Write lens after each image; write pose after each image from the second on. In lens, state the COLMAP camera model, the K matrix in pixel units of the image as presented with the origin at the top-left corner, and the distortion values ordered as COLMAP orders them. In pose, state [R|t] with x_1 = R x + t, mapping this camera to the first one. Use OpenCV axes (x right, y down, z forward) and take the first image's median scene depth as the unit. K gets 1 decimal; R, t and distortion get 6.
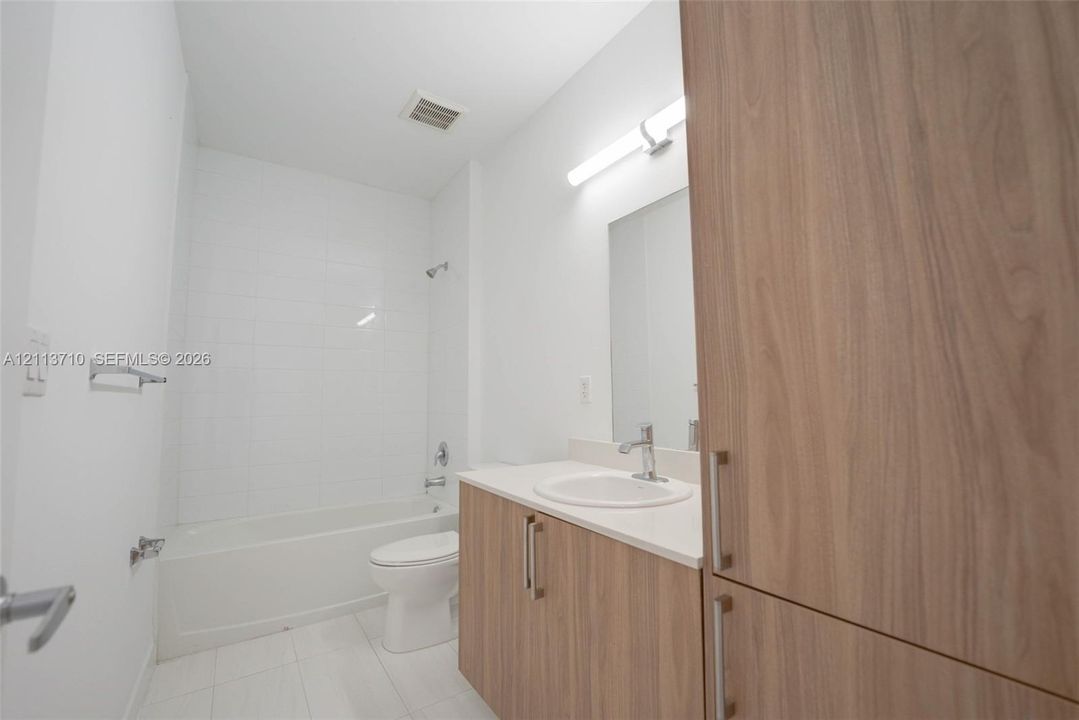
lens RADIAL K [[442.8, 0, 543.6], [0, 442.8, 362.3], [0, 0, 1]] dist [-0.022867, -0.000268]
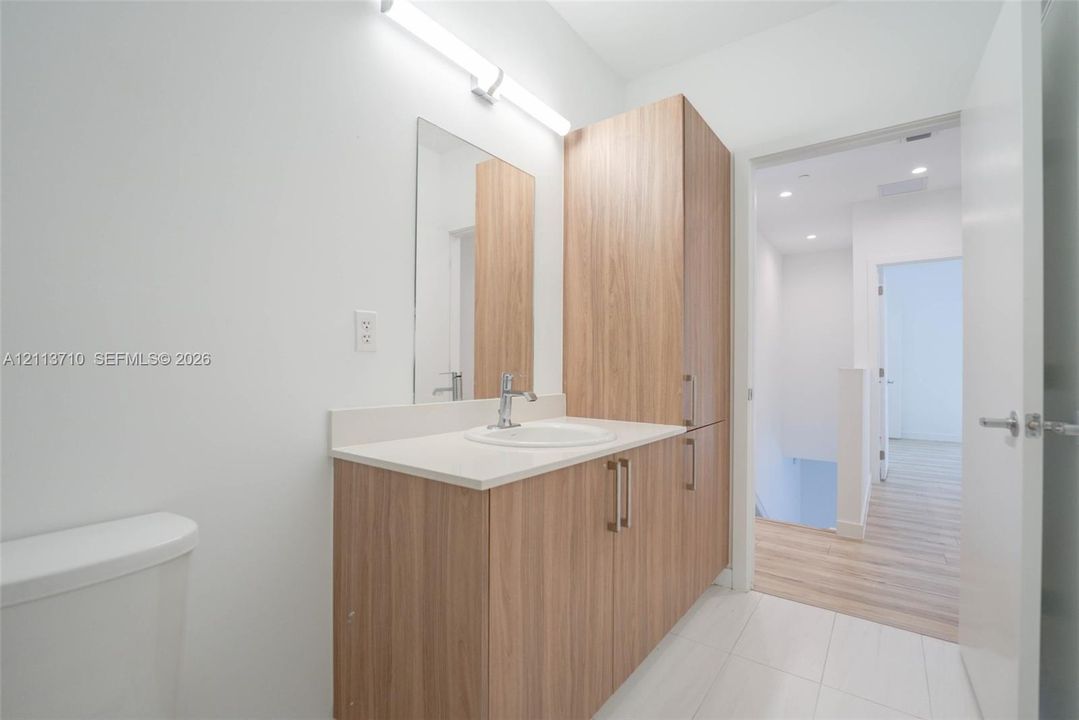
lens RADIAL K [[466.2, 0, 539.6], [0, 466.2, 370.8], [0, 0, 1]] dist [-0.023551, -0.000067]
pose [[-0.321844, 0.010000, 0.946740, -0.852931], [-0.066309, 0.997251, -0.033076, 0.170000], [-0.944468, -0.073423, -0.320296, 1.328707]]
